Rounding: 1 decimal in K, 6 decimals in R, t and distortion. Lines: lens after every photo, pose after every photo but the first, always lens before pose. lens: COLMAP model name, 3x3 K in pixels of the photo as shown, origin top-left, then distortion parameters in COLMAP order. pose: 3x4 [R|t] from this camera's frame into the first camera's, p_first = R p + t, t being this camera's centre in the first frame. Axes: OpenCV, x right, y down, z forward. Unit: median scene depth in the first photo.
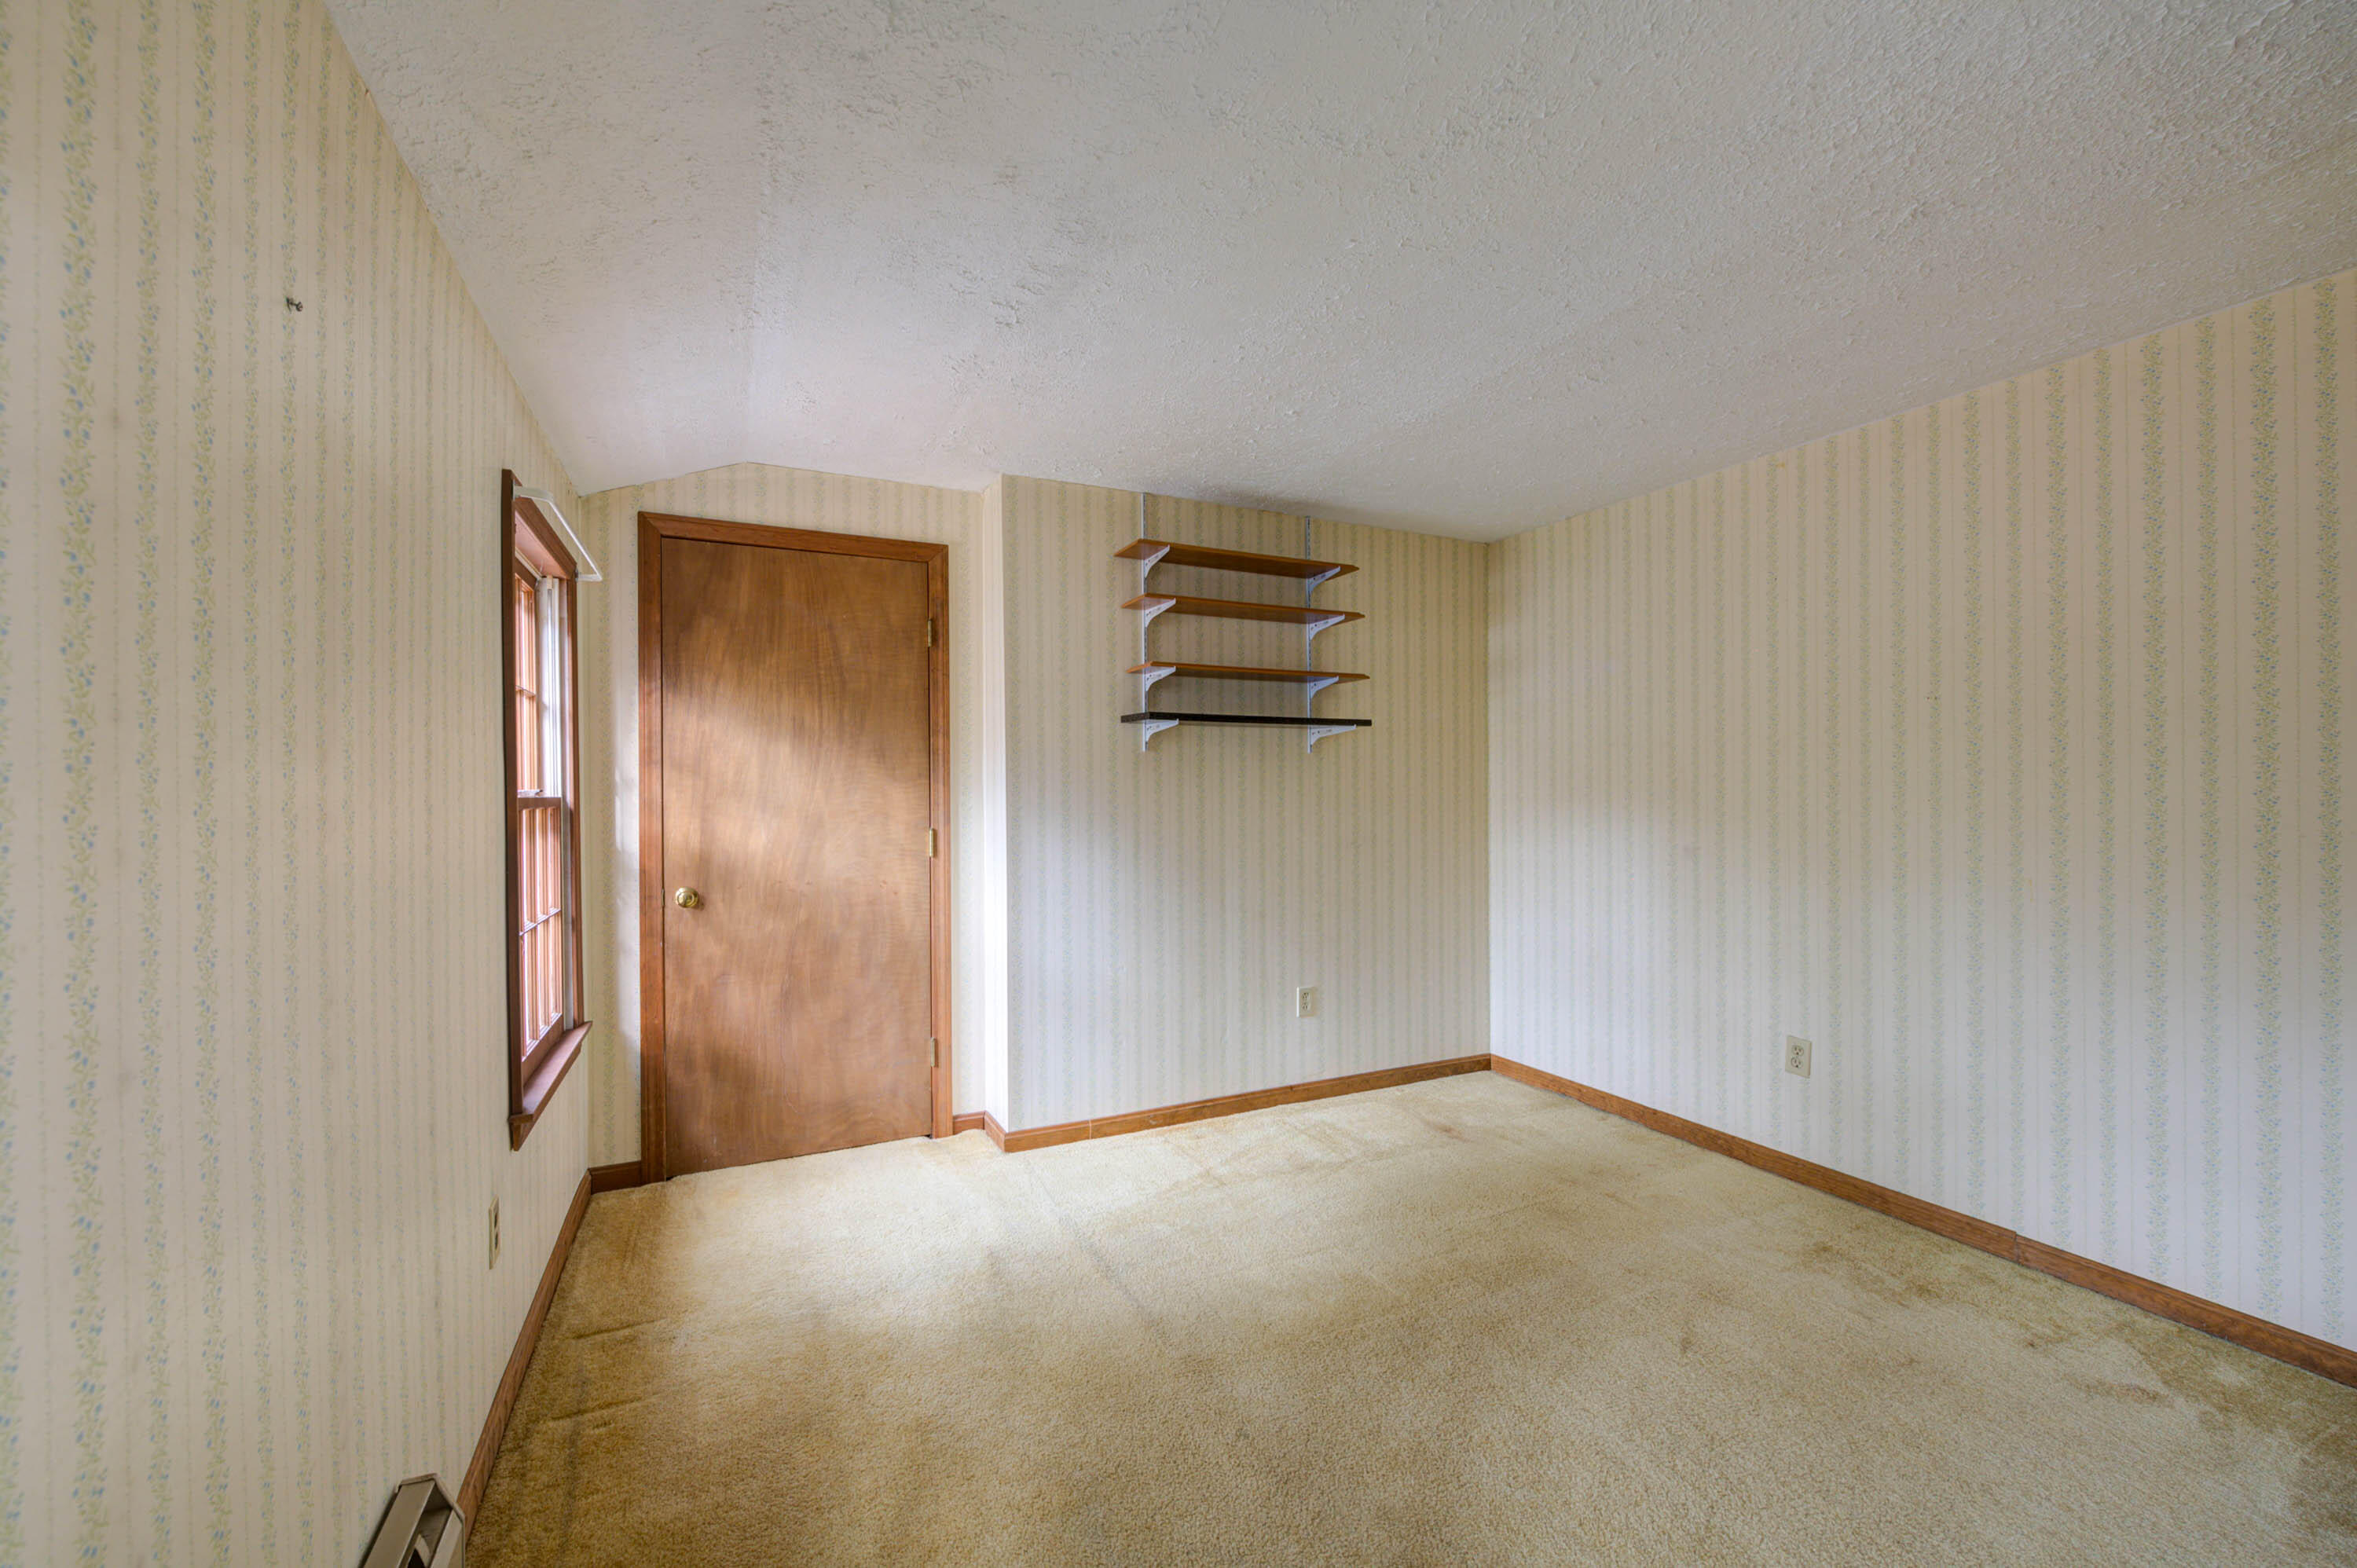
lens RADIAL K [[930.0, 0, 1176.8], [0, 930.0, 782.4], [0, 0, 1]] dist [-0.000120, -0.000847]
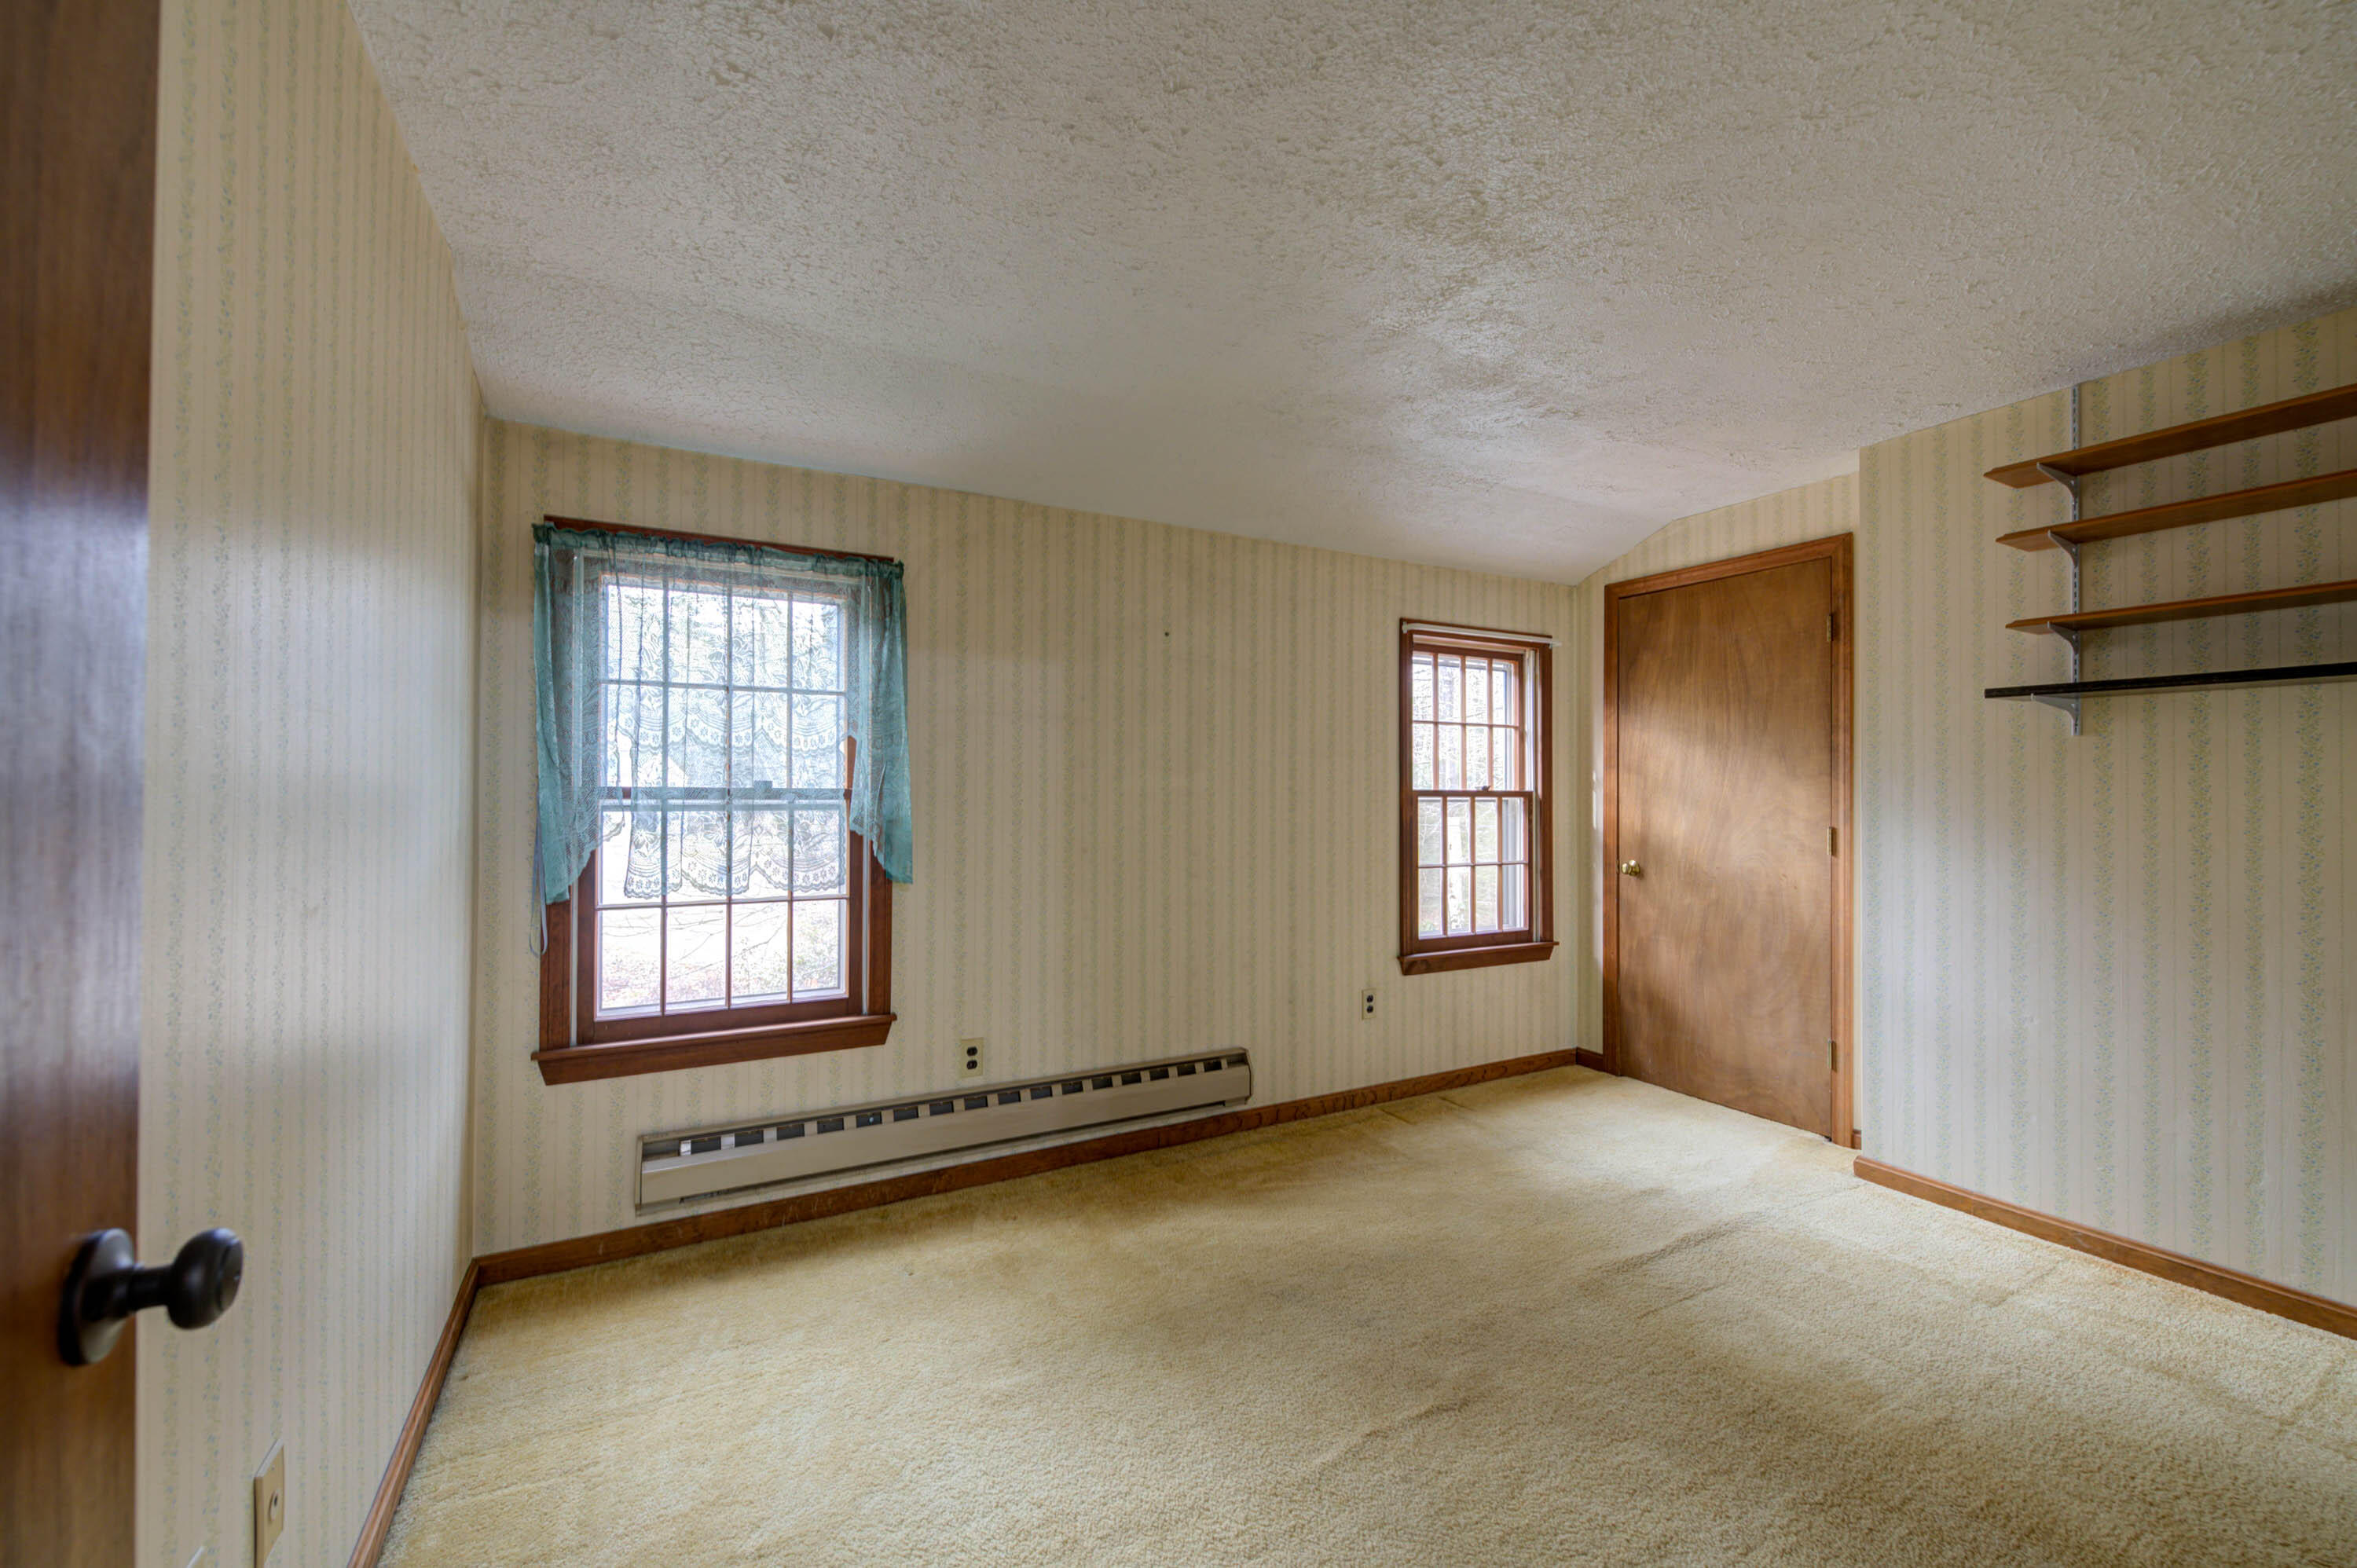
lens RADIAL K [[930.0, 0, 1175.5], [0, 930.0, 785.7], [0, 0, 1]] dist [-0.000120, -0.000847]
pose [[0.055153, 0.000068, -0.998478, 0.709168], [0.001443, 0.999999, 0.000148, 0.005141], [0.998477, -0.001449, 0.055153, 0.264641]]
